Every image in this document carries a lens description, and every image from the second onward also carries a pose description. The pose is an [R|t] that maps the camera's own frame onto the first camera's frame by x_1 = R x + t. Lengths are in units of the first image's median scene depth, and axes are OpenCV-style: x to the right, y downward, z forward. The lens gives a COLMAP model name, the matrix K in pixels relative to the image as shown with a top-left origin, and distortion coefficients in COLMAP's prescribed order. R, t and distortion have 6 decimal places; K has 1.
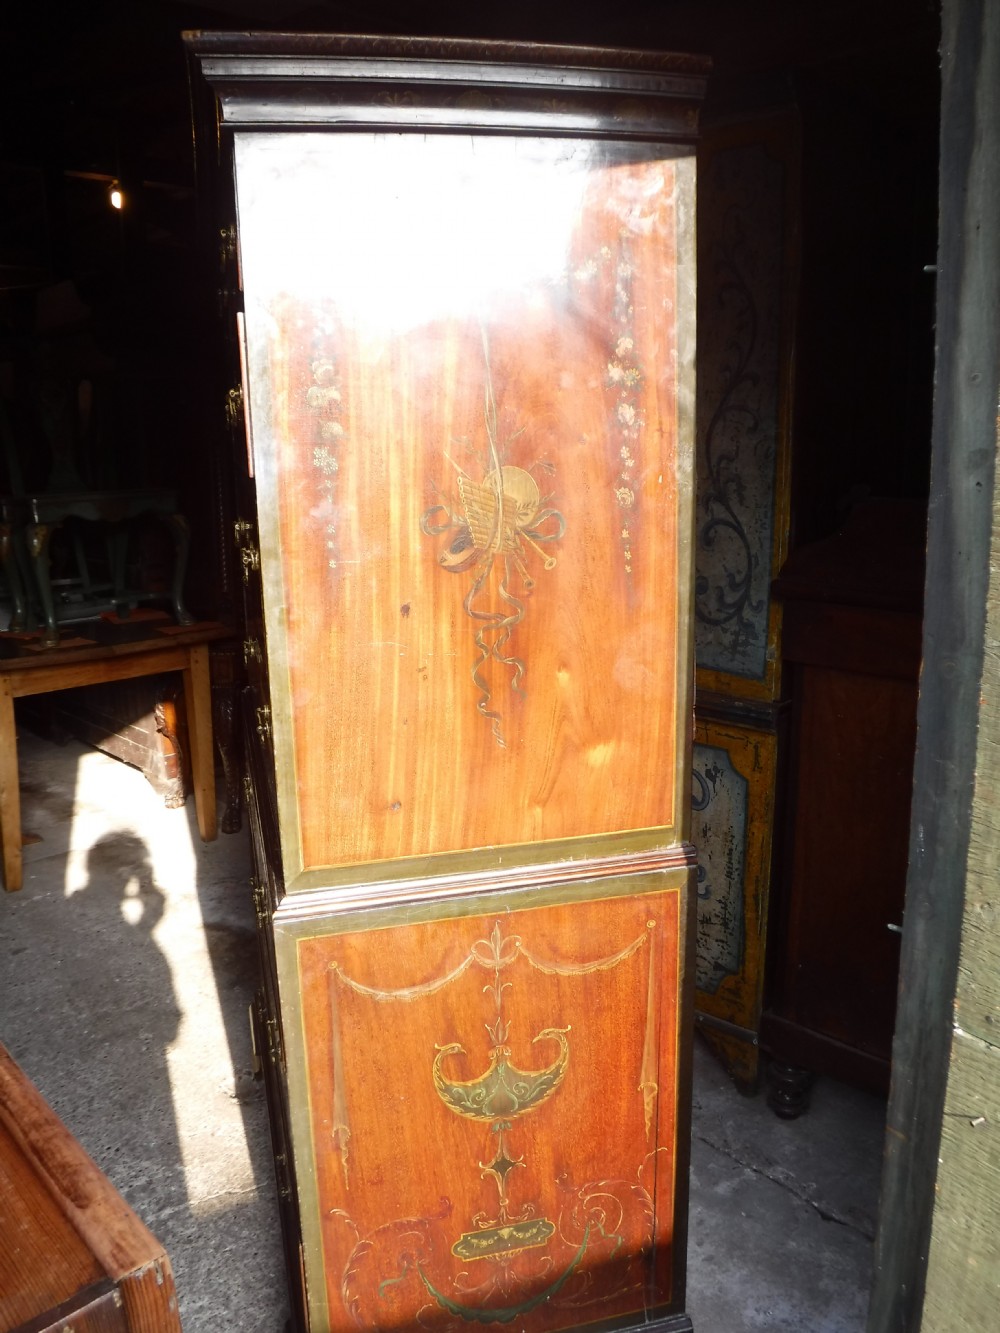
lens RADIAL K [[1065.1, 0, 507.1], [0, 1065.1, 652.6], [0, 0, 1]] dist [-0.094540, 0.026049]
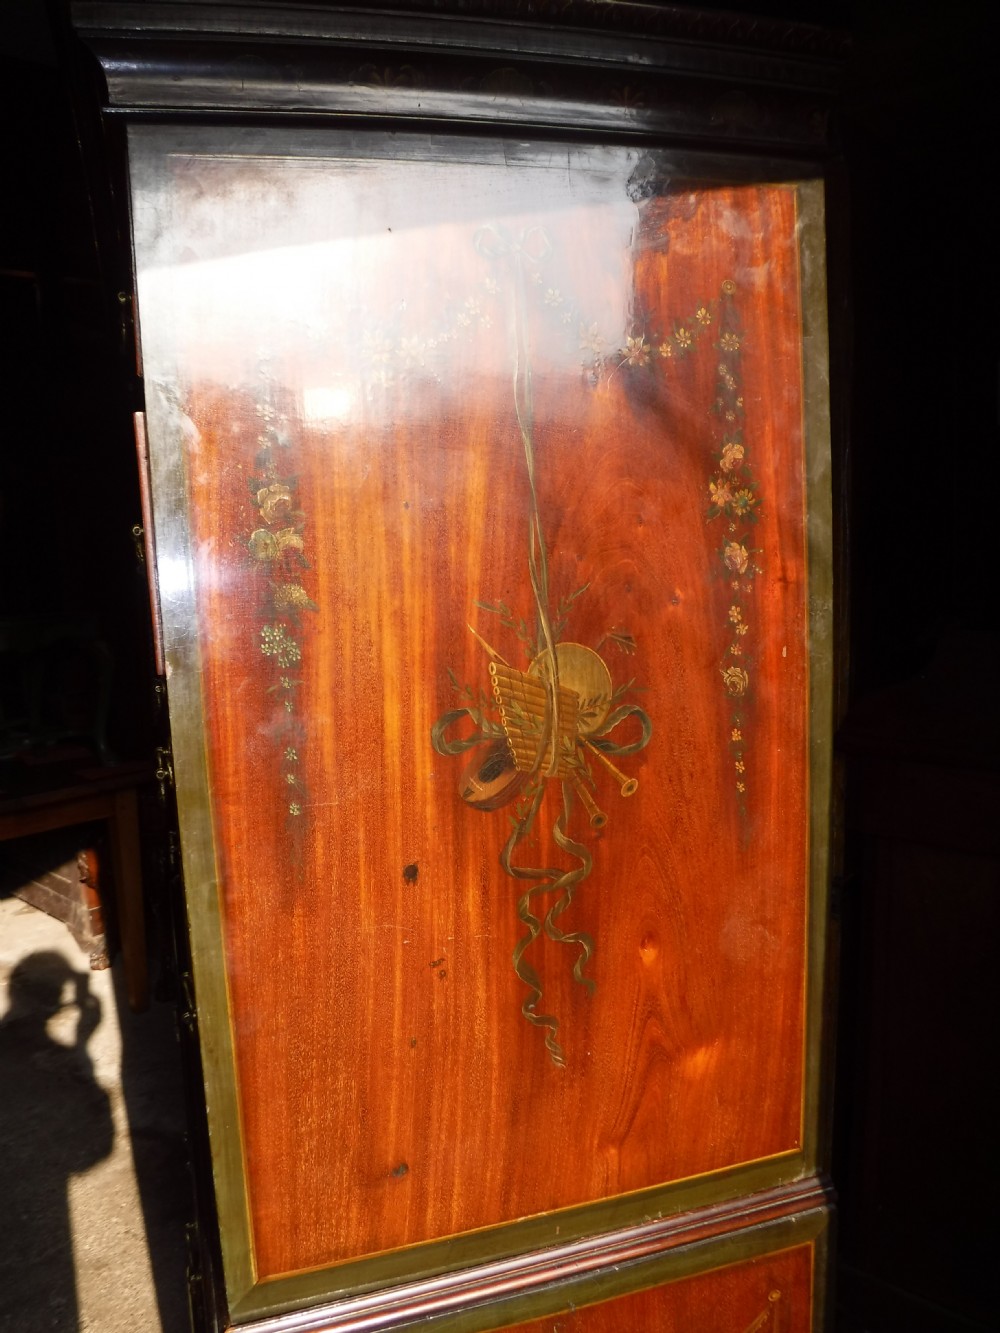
lens RADIAL K [[1065.1, 0, 499.9], [0, 1065.1, 667.6], [0, 0, 1]] dist [-0.094540, 0.026049]
pose [[0.998605, -0.022403, 0.047815, -0.070836], [0.025819, 0.997066, -0.072058, -0.116617], [-0.046061, 0.073192, 0.996254, 0.363943]]
